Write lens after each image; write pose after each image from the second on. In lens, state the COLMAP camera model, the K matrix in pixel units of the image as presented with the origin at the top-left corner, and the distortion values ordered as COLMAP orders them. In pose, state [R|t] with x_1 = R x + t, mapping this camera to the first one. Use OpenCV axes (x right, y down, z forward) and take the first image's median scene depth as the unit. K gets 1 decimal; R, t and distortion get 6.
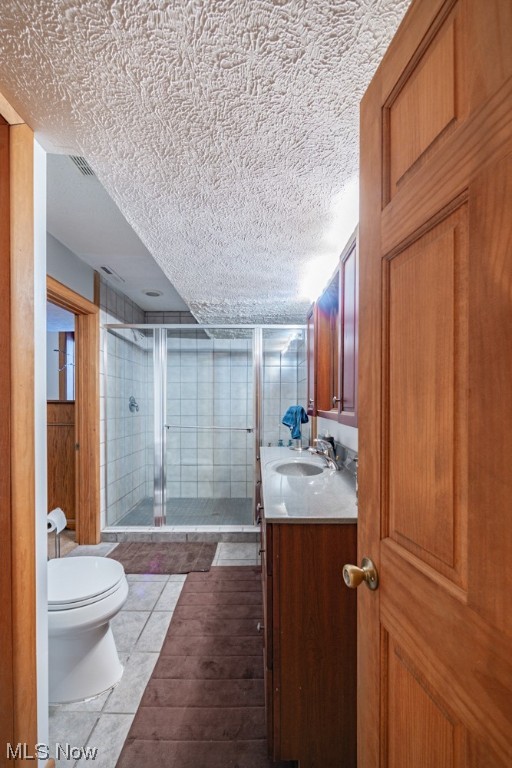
lens RADIAL K [[311.5, 0, 253.9], [0, 311.5, 385.9], [0, 0, 1]] dist [0.000361, 0.000064]
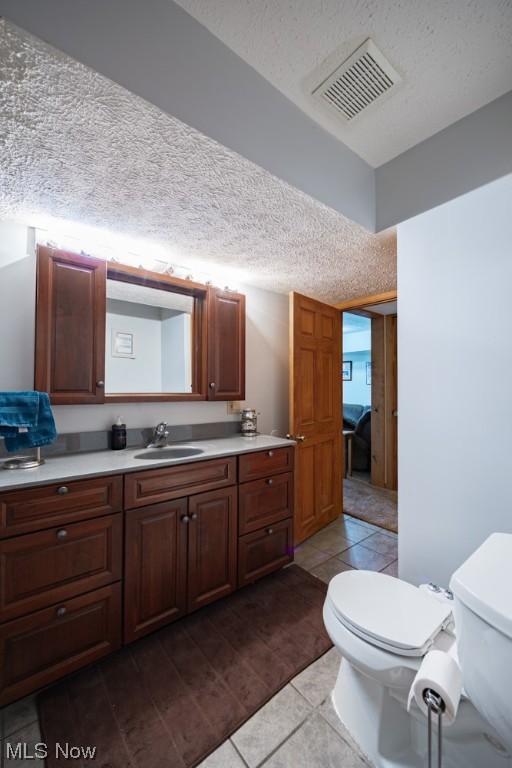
lens RADIAL K [[311.5, 0, 255.0], [0, 311.5, 381.1], [0, 0, 1]] dist [0.000361, 0.000064]
pose [[-0.618972, 0.019500, 0.785171, -0.938412], [0.006127, 0.999781, -0.020000, 0.063054], [-0.785389, -0.007569, -0.618956, 1.635181]]
